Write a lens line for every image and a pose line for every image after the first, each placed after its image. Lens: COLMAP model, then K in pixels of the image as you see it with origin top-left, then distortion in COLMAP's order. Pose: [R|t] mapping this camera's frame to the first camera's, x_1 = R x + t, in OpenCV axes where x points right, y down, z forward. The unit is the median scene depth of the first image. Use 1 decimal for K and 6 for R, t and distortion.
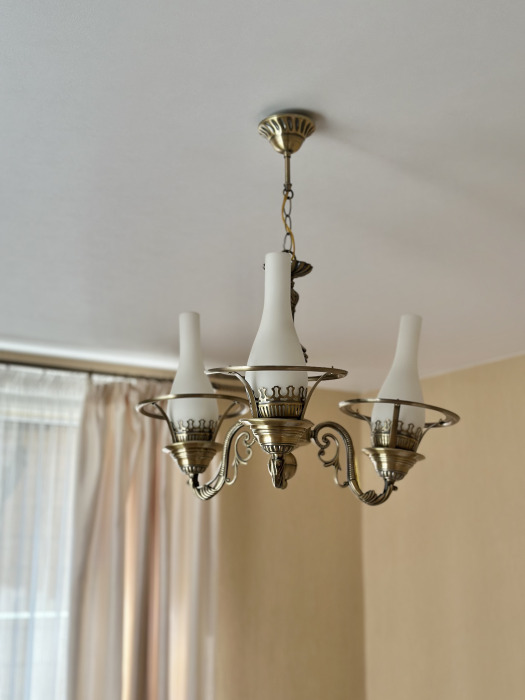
lens RADIAL K [[979.4, 0, 262.7], [0, 979.4, 349.9], [0, 0, 1]] dist [0.149854, 0.000000]
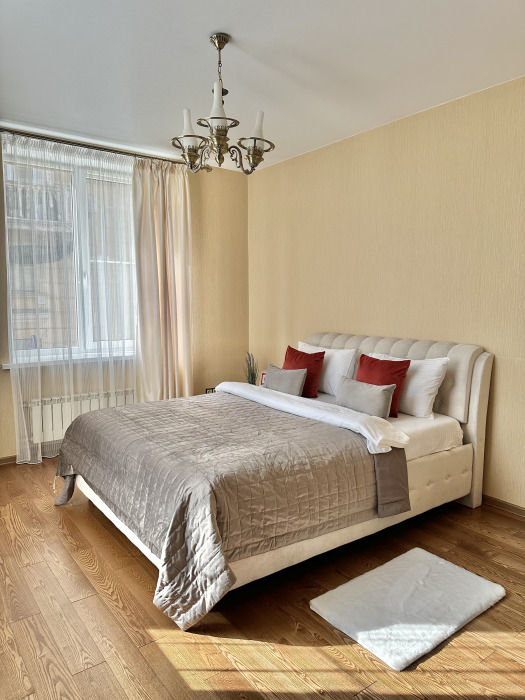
lens RADIAL K [[495.1, 0, 264.7], [0, 495.1, 352.9], [0, 0, 1]] dist [-0.004260, -0.001886]
pose [[0.992228, -0.023795, 0.122139, -0.043980], [-0.016808, 0.946922, 0.321023, 0.188341], [-0.123295, -0.320581, 0.939163, -0.715314]]
